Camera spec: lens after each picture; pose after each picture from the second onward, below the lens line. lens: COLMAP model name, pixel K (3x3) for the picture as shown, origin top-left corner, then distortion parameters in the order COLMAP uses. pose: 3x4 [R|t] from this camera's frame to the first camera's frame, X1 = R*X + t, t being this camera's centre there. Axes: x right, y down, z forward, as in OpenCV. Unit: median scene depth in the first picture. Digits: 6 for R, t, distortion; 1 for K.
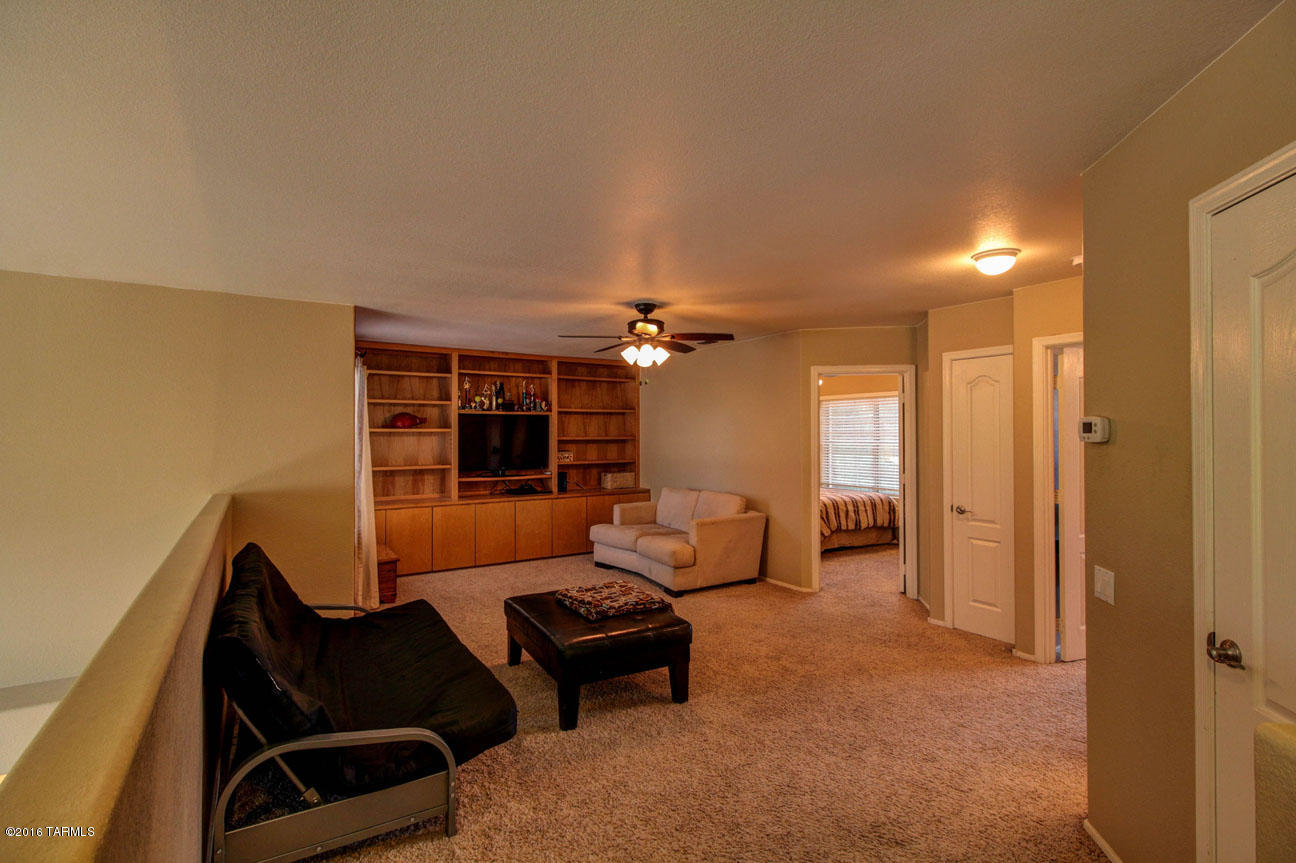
lens RADIAL K [[591.9, 0, 650.5], [0, 591.9, 426.1], [0, 0, 1]] dist [0.022996, -0.011694]
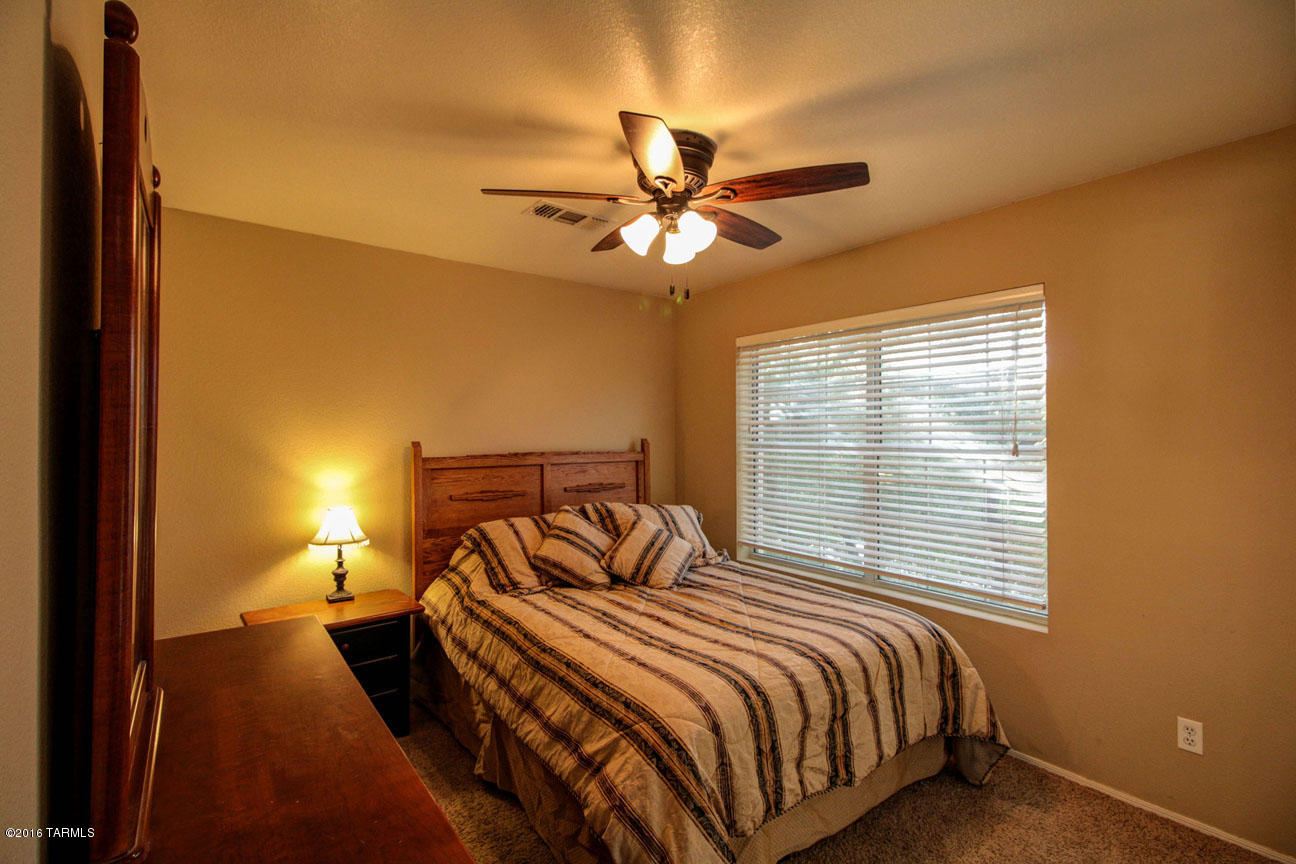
lens RADIAL K [[591.9, 0, 651.4], [0, 591.9, 433.4], [0, 0, 1]] dist [0.022996, -0.011694]
pose [[0.996486, 0.005255, 0.083599, 0.268421], [-0.005838, 0.999960, 0.006732, 0.021487], [-0.083561, -0.007197, 0.996477, 0.827039]]
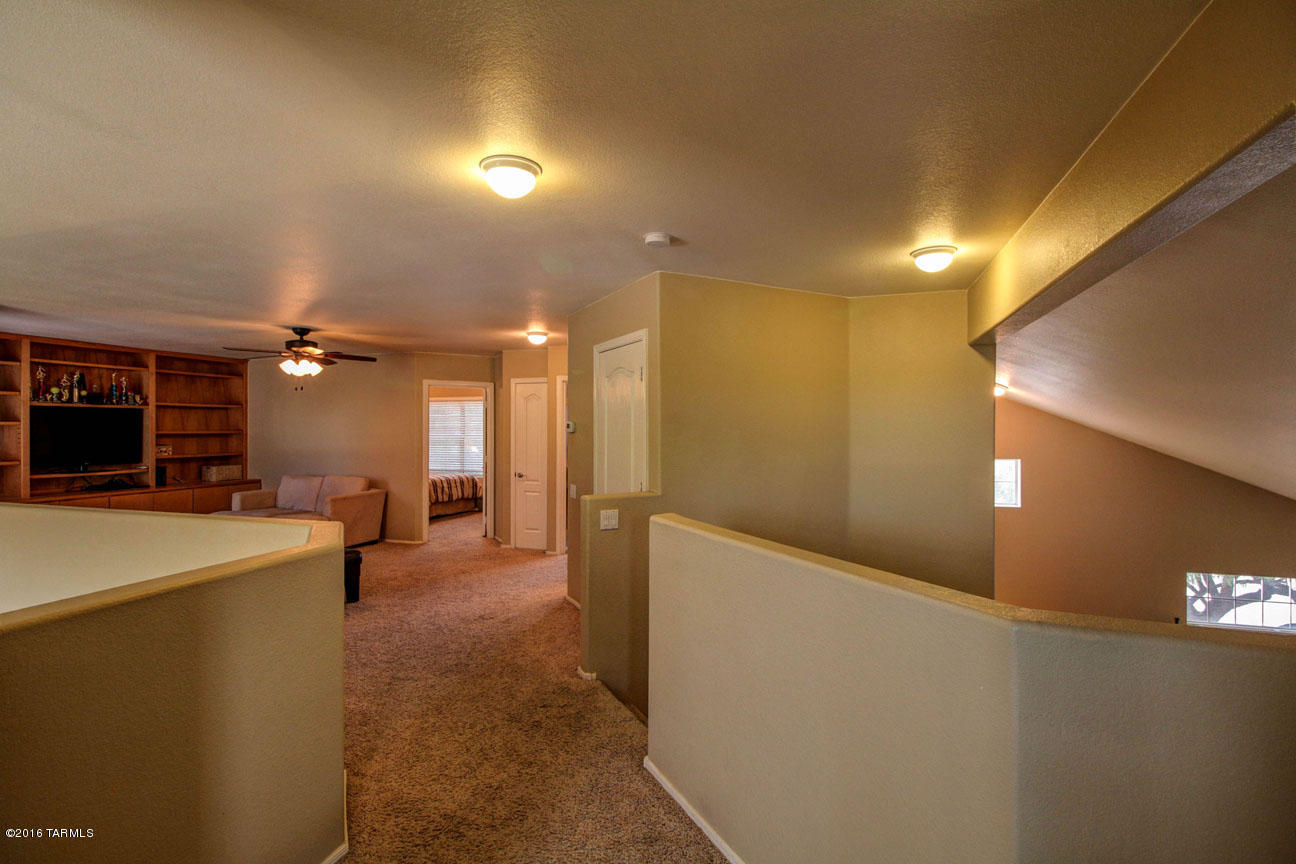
lens RADIAL K [[591.9, 0, 638.2], [0, 591.9, 429.5], [0, 0, 1]] dist [0.022996, -0.011694]
pose [[0.781515, 0.001973, 0.623883, -0.164373], [-0.010660, 0.999891, 0.010192, -0.003511], [-0.623795, -0.014616, 0.781451, -0.321503]]
